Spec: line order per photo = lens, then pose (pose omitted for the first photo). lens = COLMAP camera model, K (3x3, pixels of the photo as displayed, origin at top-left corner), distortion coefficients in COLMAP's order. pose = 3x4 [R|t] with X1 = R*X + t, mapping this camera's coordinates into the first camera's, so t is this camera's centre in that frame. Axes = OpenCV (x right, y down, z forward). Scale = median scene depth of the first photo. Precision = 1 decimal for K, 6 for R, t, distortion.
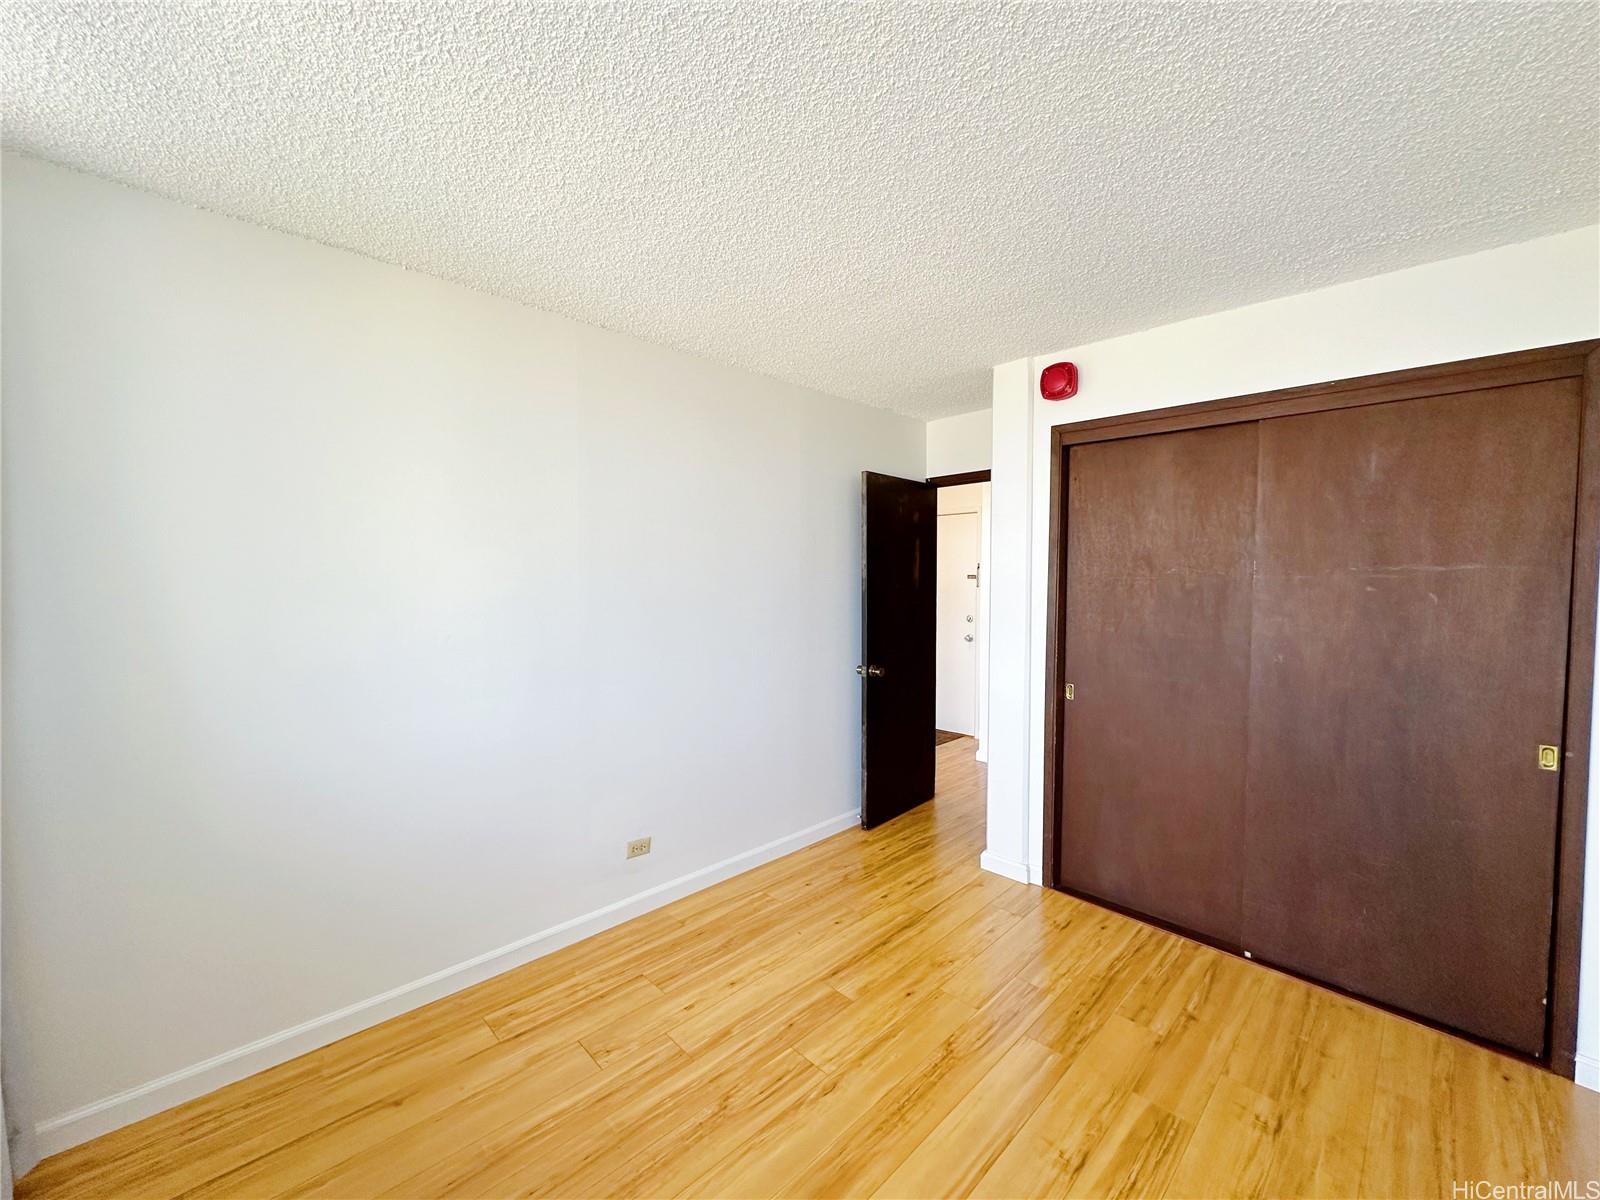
lens RADIAL K [[640.3, 0, 804.2], [0, 640.3, 594.5], [0, 0, 1]] dist [-0.003369, -0.000771]
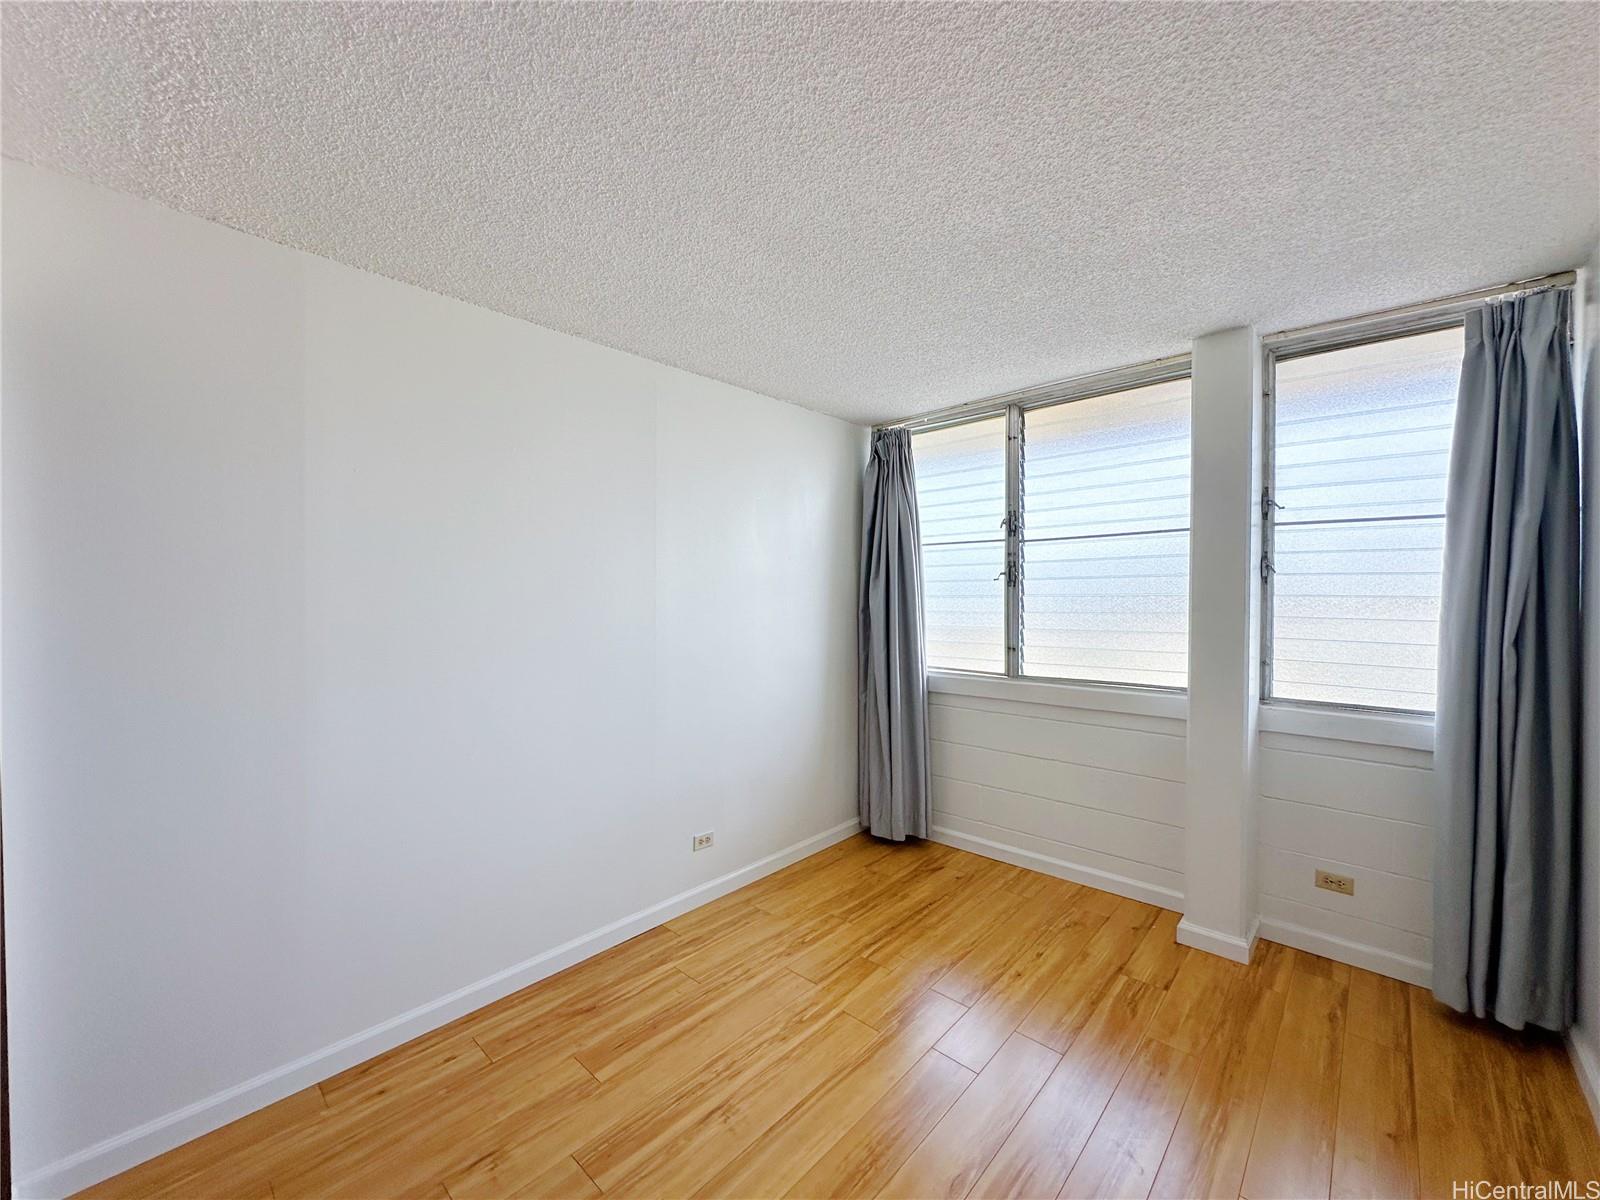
lens RADIAL K [[640.3, 0, 807.4], [0, 640.3, 597.7], [0, 0, 1]] dist [-0.003369, -0.000771]
pose [[-0.998242, -0.005517, -0.059020, 0.323438], [-0.008872, 0.998350, 0.056736, -0.073426], [0.058610, 0.057160, -0.996643, 1.977478]]
